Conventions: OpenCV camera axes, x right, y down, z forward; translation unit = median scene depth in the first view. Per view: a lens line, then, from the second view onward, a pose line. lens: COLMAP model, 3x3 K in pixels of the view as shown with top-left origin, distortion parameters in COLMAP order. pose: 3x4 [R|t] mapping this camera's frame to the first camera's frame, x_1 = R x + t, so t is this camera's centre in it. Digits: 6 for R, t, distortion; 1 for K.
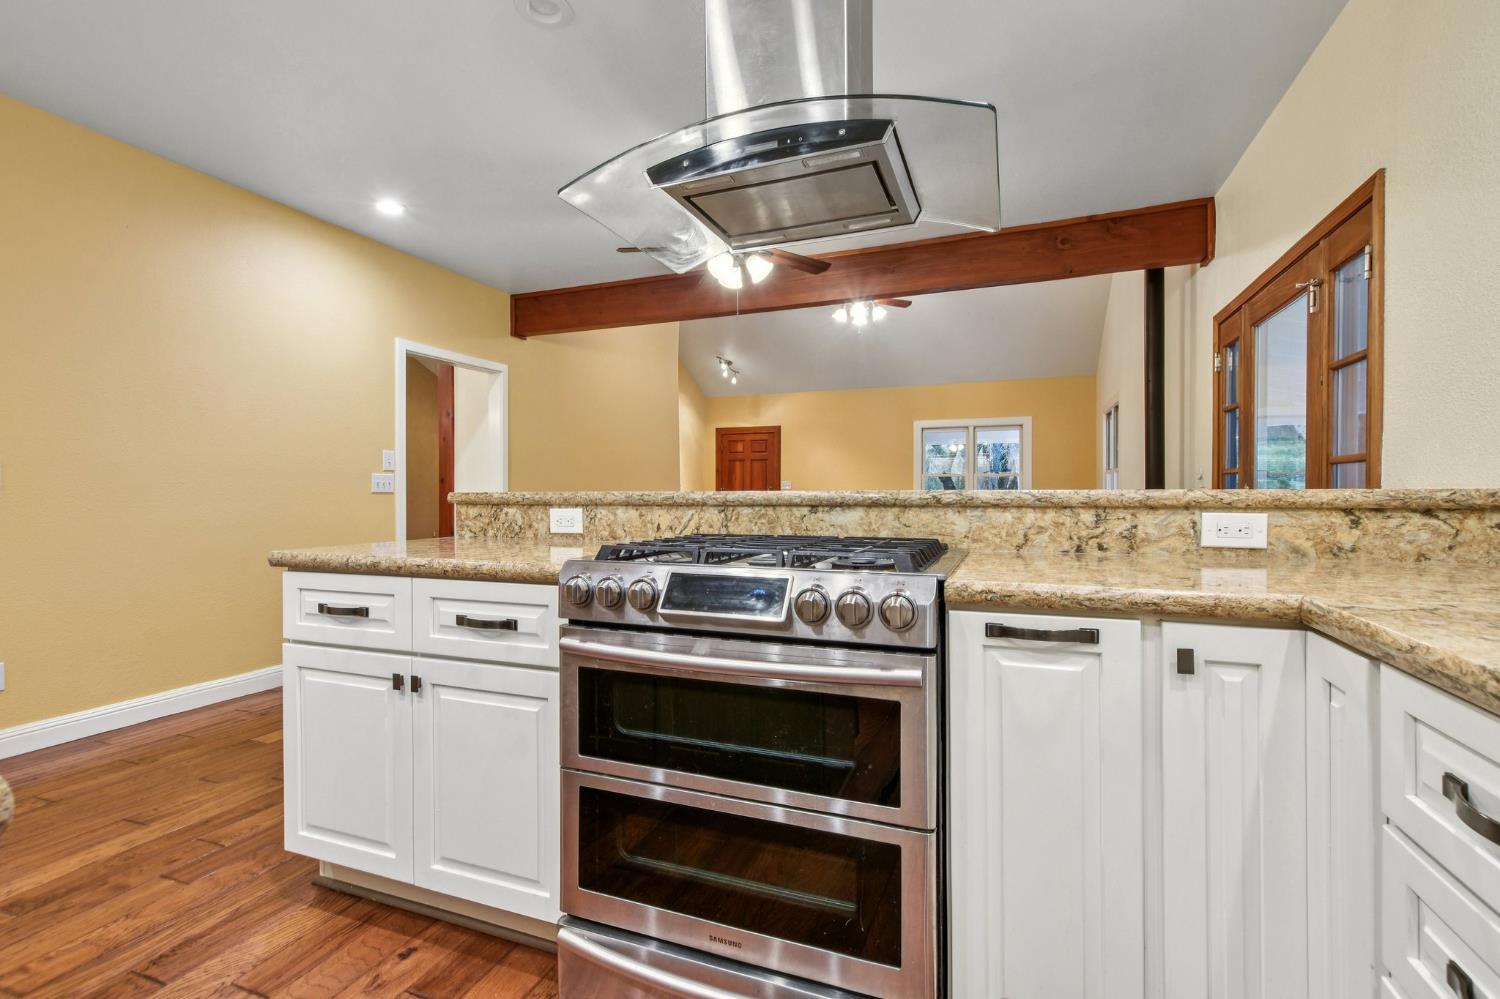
lens RADIAL K [[688.2, 0, 741.9], [0, 688.2, 492.8], [0, 0, 1]] dist [0.002214, 0.002866]
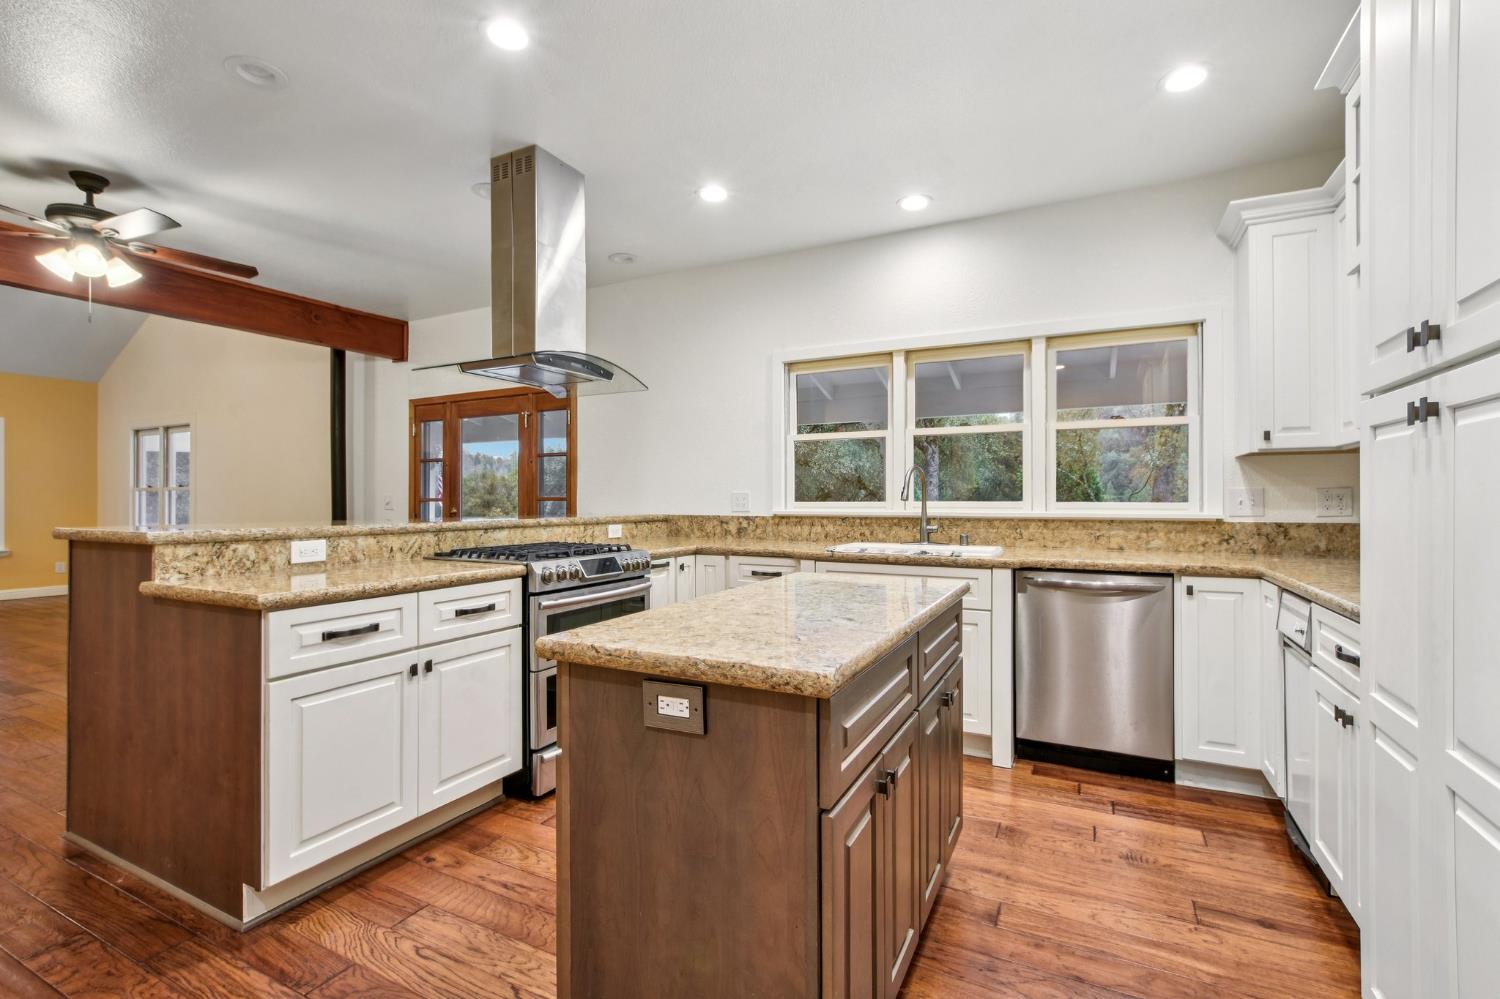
lens RADIAL K [[688.2, 0, 743.3], [0, 688.2, 499.9], [0, 0, 1]] dist [0.002214, 0.002866]
pose [[0.097868, 0.003189, 0.995194, -1.772551], [0.001919, 0.999992, -0.003393, -0.053763], [-0.995198, 0.002242, 0.097861, 0.223078]]
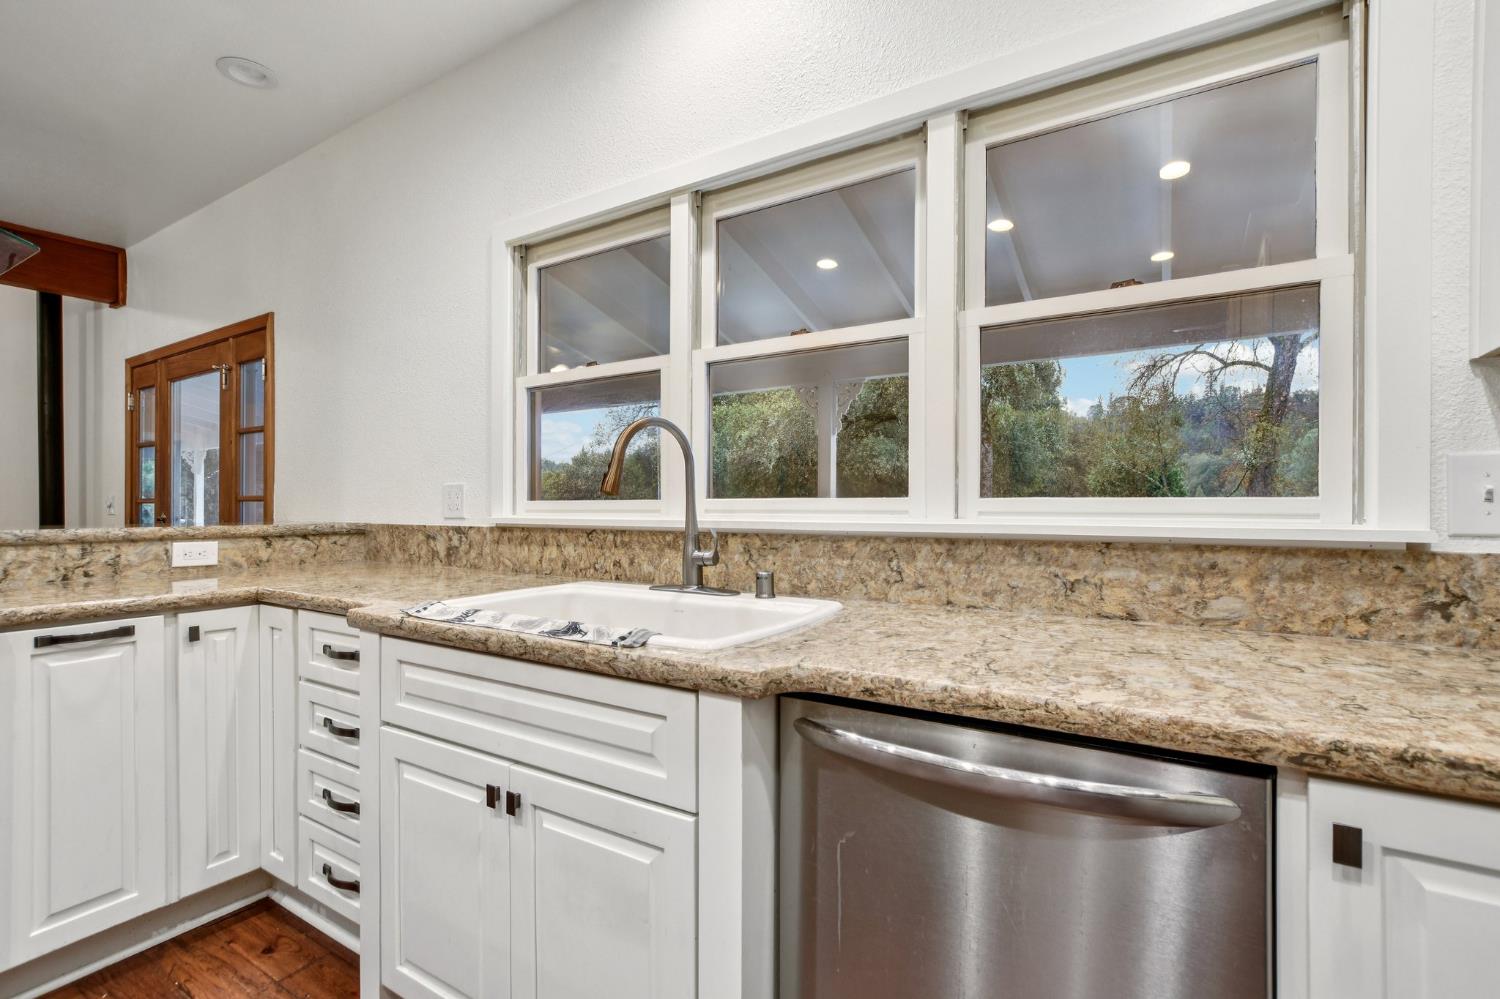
lens RADIAL K [[688.2, 0, 750.0], [0, 688.2, 507.8], [0, 0, 1]] dist [0.002214, 0.002866]
pose [[0.187012, -0.000498, 0.982357, -0.482210], [0.001892, 0.999998, 0.000147, -0.039722], [-0.982356, 0.001831, 0.187013, -0.413942]]
